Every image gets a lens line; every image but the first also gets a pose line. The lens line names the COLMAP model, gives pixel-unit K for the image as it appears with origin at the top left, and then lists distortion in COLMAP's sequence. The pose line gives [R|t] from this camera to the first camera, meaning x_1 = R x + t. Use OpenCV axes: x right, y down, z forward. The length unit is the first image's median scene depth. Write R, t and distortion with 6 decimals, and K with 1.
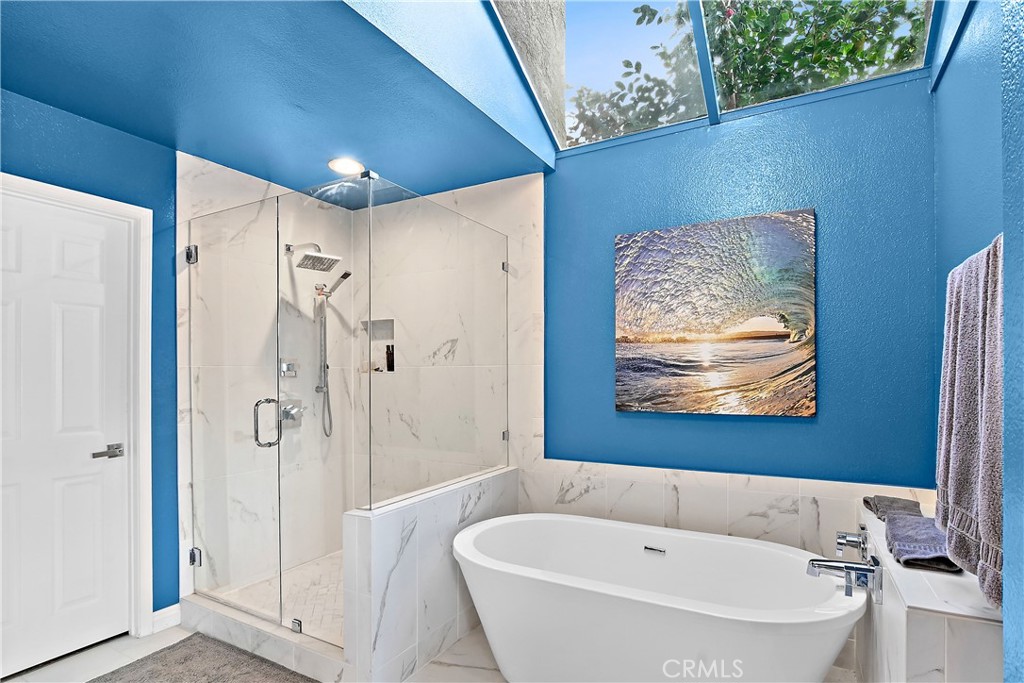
lens RADIAL K [[523.0, 0, 530.5], [0, 523.0, 375.9], [0, 0, 1]] dist [-0.000283, 0.000354]
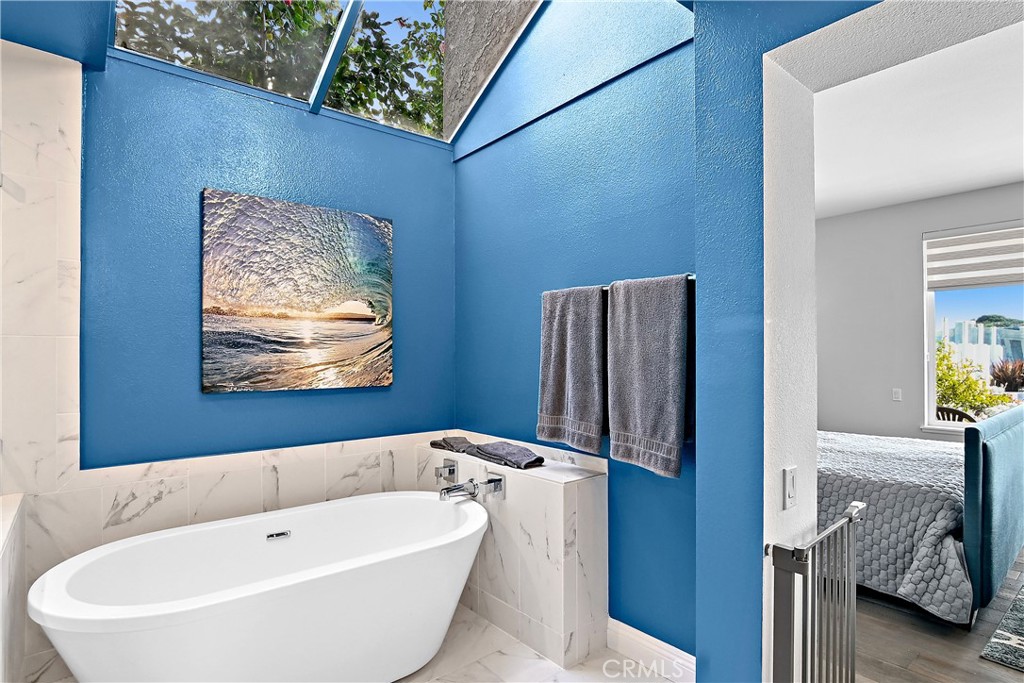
lens RADIAL K [[523.0, 0, 512.1], [0, 523.0, 348.5], [0, 0, 1]] dist [-0.000283, 0.000354]
pose [[0.397120, 0.009715, 0.917715, -0.445920], [-0.000573, 0.999946, -0.010338, 0.002431], [-0.917767, 0.003580, 0.397104, 0.216457]]
